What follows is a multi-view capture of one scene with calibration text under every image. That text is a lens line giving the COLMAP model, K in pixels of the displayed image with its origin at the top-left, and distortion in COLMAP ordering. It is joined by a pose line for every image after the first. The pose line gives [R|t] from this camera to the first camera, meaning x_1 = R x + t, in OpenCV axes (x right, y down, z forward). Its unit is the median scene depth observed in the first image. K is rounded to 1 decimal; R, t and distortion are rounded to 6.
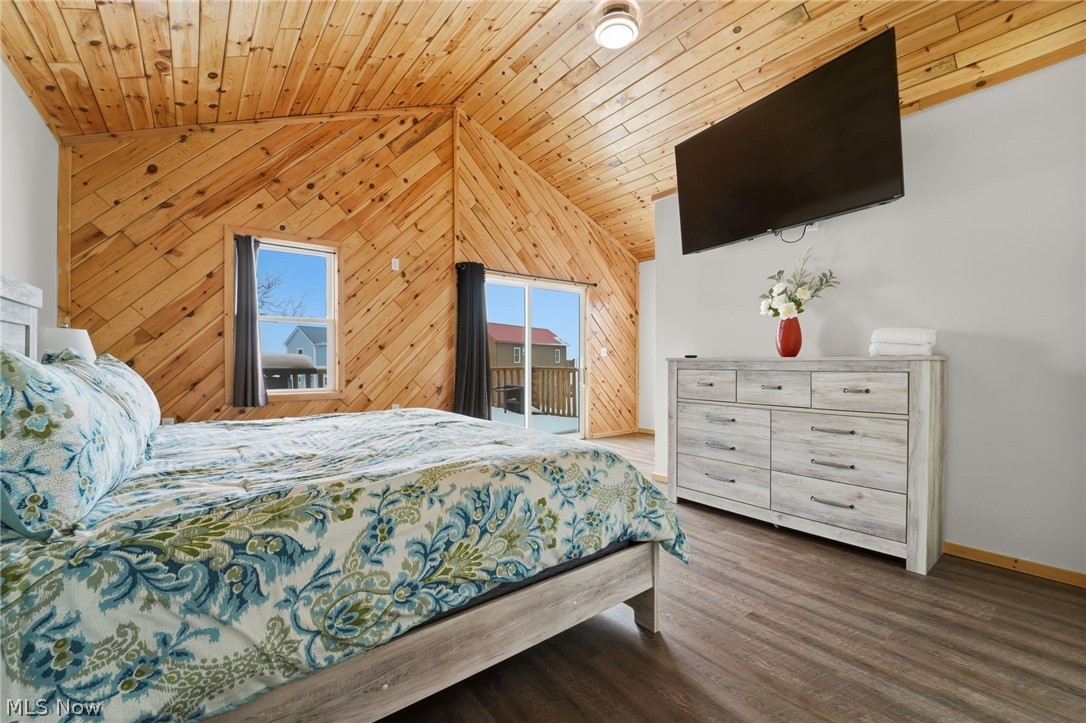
lens RADIAL K [[448.8, 0, 543.0], [0, 448.8, 360.6], [0, 0, 1]] dist [-0.024617, -0.000054]
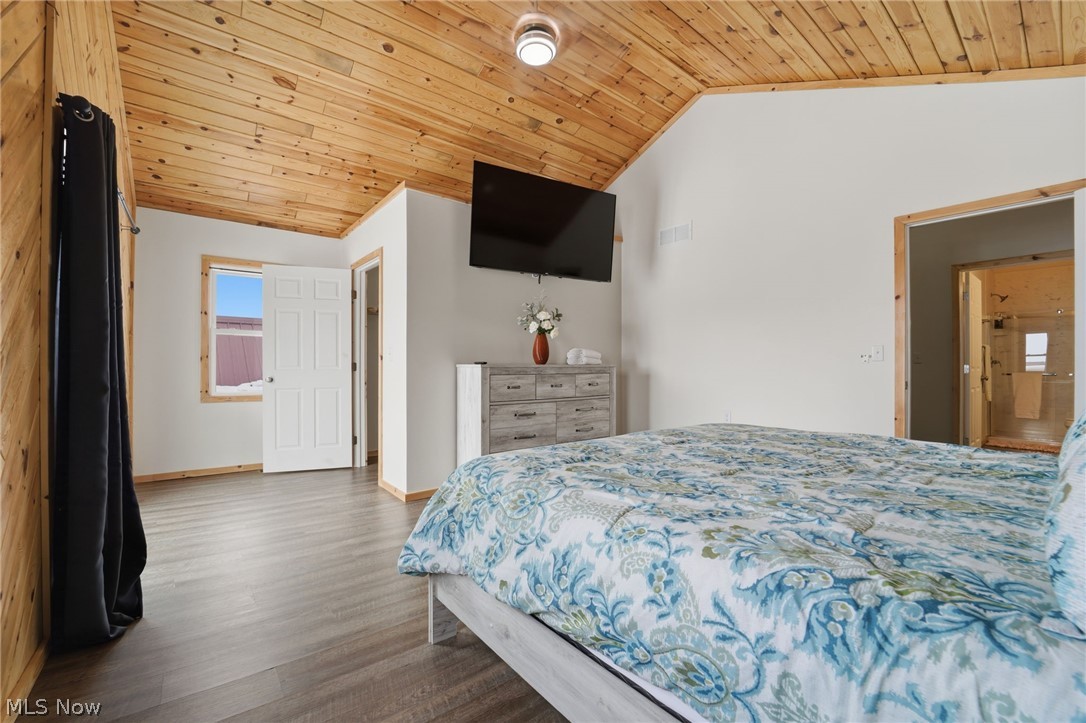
lens RADIAL K [[448.8, 0, 543.6], [0, 448.8, 365.6], [0, 0, 1]] dist [-0.024617, -0.000054]
pose [[-0.021063, 0.004041, 0.999770, -0.890971], [0.000967, 0.999991, -0.004021, 0.000586], [-0.999778, 0.000882, -0.021067, 1.031637]]
